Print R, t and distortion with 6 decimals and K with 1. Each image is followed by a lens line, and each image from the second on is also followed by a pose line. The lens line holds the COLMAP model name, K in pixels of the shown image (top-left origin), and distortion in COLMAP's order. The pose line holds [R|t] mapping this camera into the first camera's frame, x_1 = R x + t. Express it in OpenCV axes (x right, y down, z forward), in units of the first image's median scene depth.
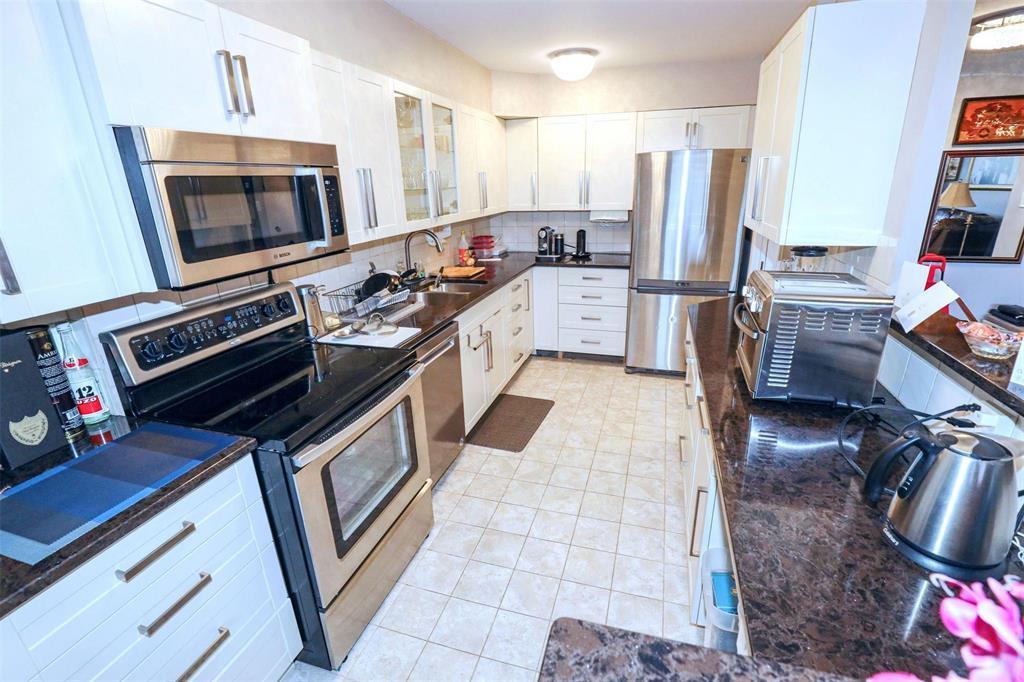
lens RADIAL K [[472.5, 0, 512.4], [0, 472.5, 344.8], [0, 0, 1]] dist [-0.013312, -0.000033]
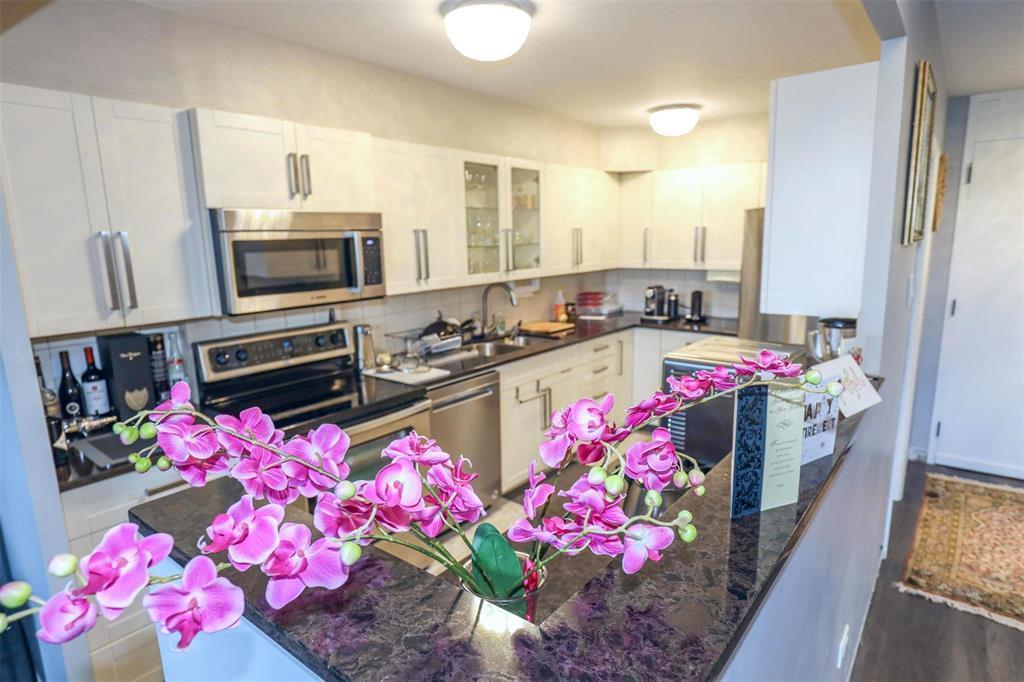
lens RADIAL K [[575.1, 0, 512.0], [0, 575.1, 341.0], [0, 0, 1]] dist [-0.004220, -0.000047]
pose [[0.930454, 0.075881, -0.358465, 0.394420], [-0.125228, 0.985266, -0.116486, 0.031109], [0.344344, 0.153275, 0.926247, -0.178417]]
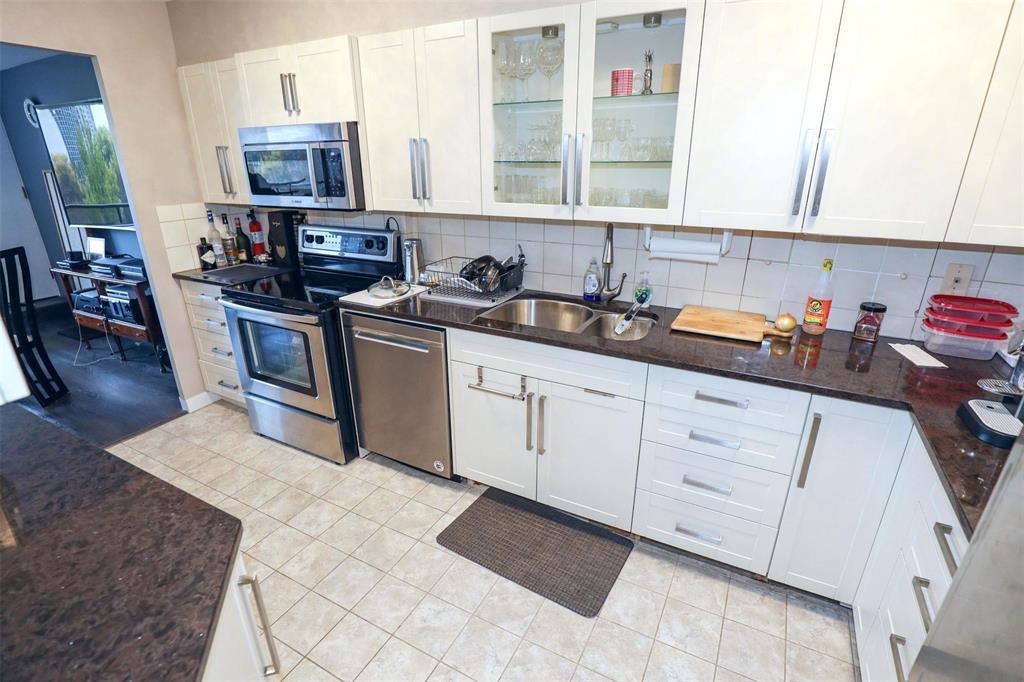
lens RADIAL K [[485.6, 0, 517.7], [0, 485.6, 344.2], [0, 0, 1]] dist [-0.023165, 0.000109]
pose [[-0.180793, 0.379559, -0.907331, 0.683142], [-0.309982, 0.853524, 0.418817, -0.461873], [0.933394, 0.356976, -0.036654, 1.292780]]
